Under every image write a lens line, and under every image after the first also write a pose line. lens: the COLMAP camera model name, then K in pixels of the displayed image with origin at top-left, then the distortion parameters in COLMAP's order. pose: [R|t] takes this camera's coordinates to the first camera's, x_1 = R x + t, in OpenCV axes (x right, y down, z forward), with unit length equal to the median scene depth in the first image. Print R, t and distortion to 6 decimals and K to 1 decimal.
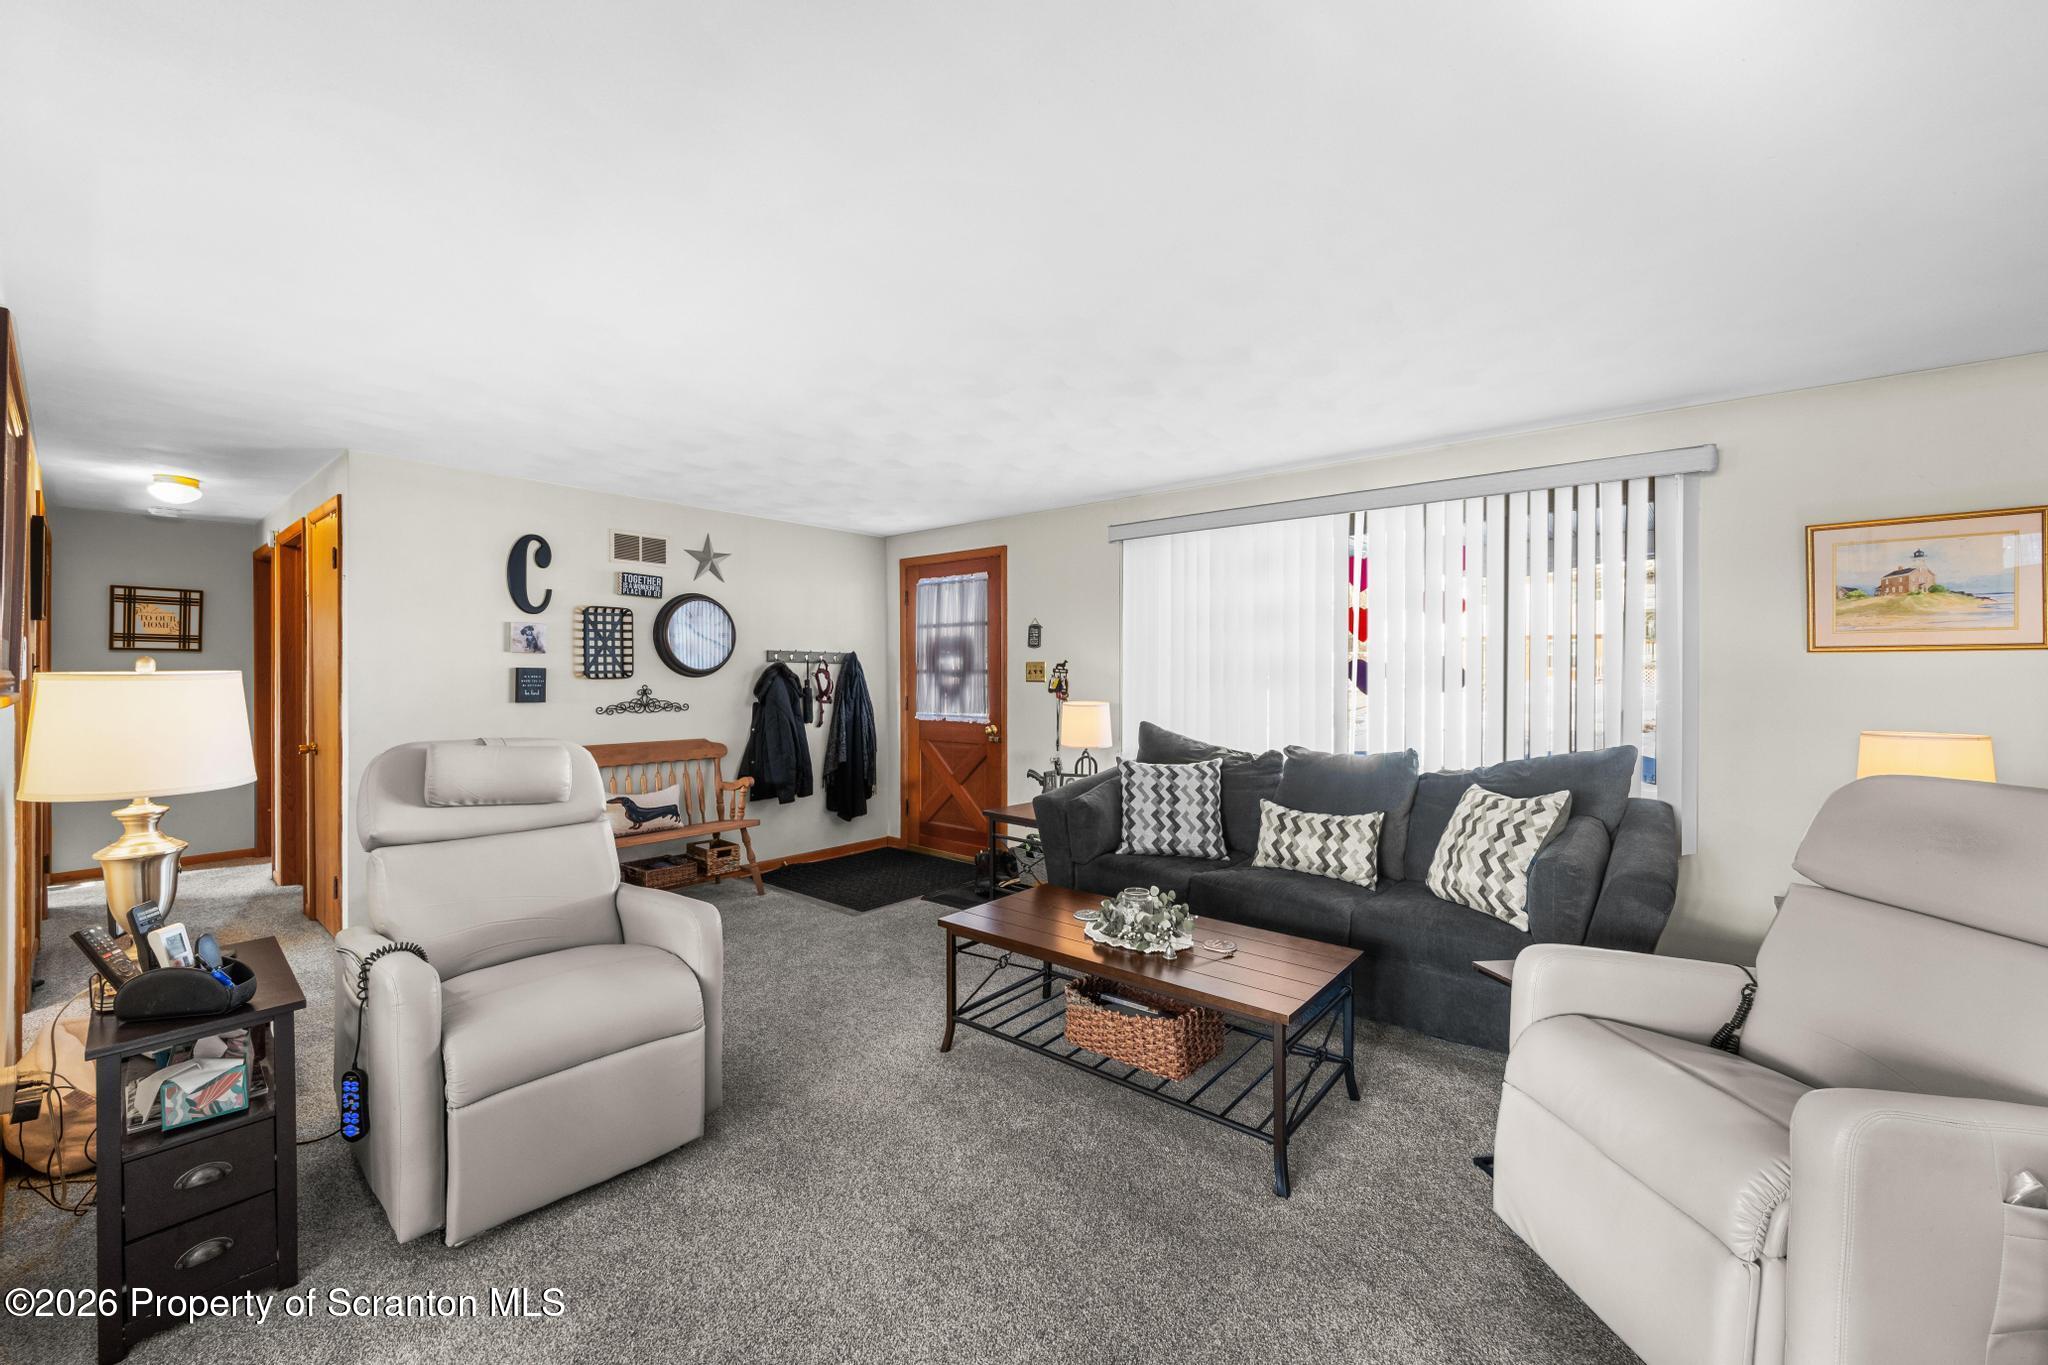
lens RADIAL K [[810.7, 0, 1026.6], [0, 810.7, 670.1], [0, 0, 1]] dist [0.000027, -0.000273]
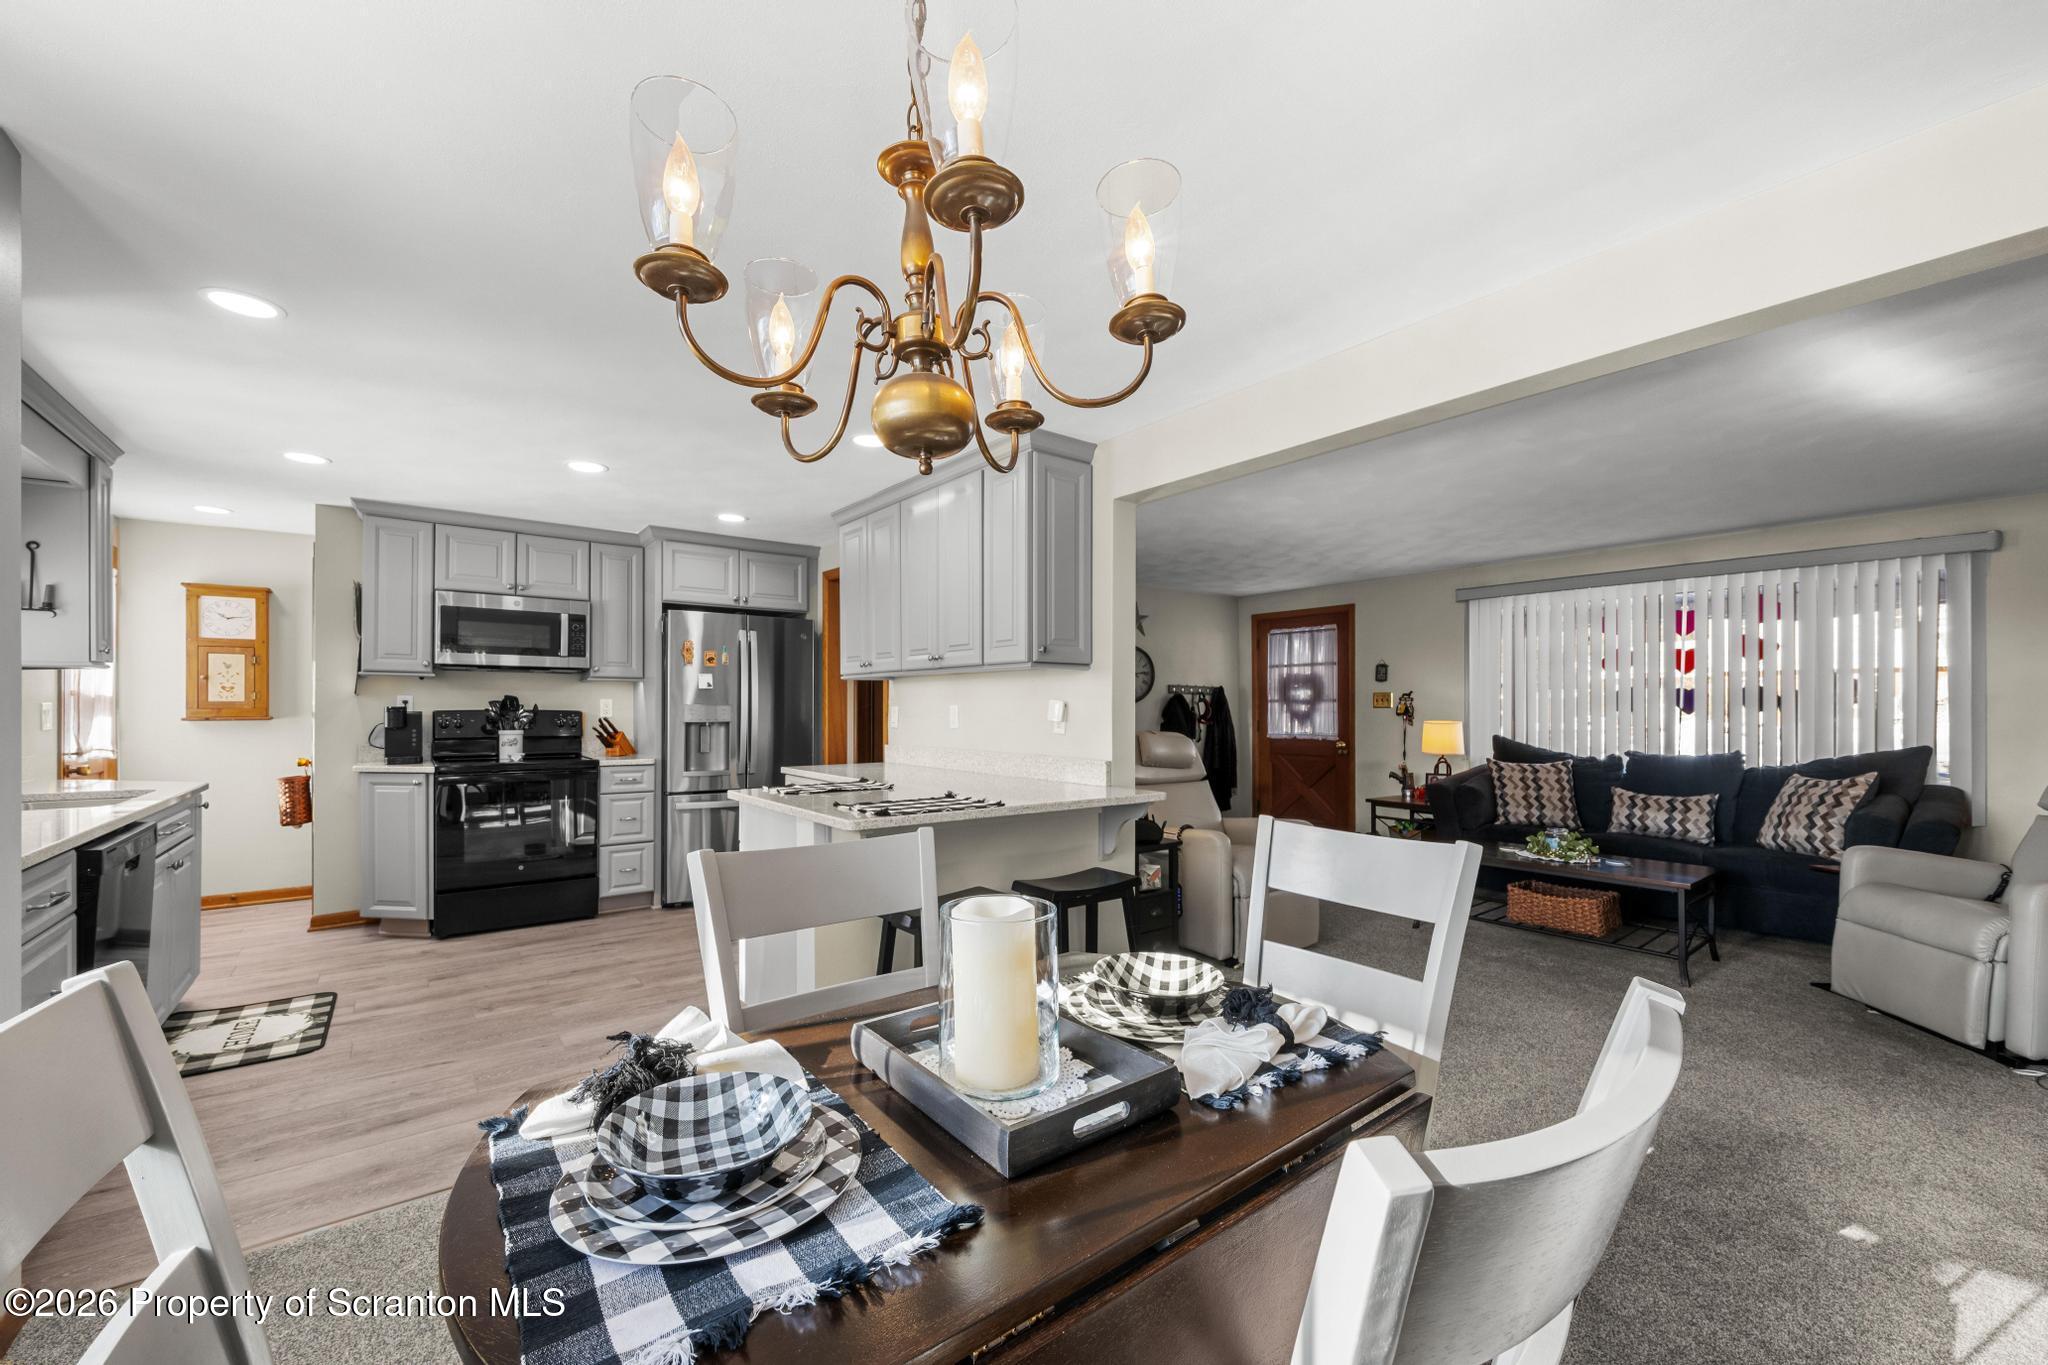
lens RADIAL K [[810.7, 0, 1020.4], [0, 810.7, 697.3], [0, 0, 1]] dist [0.000027, -0.000273]
pose [[0.978662, 0.000180, -0.205477, -0.420074], [-0.003145, 0.999896, -0.014100, 0.025881], [0.205453, 0.014446, 0.978560, -0.583053]]
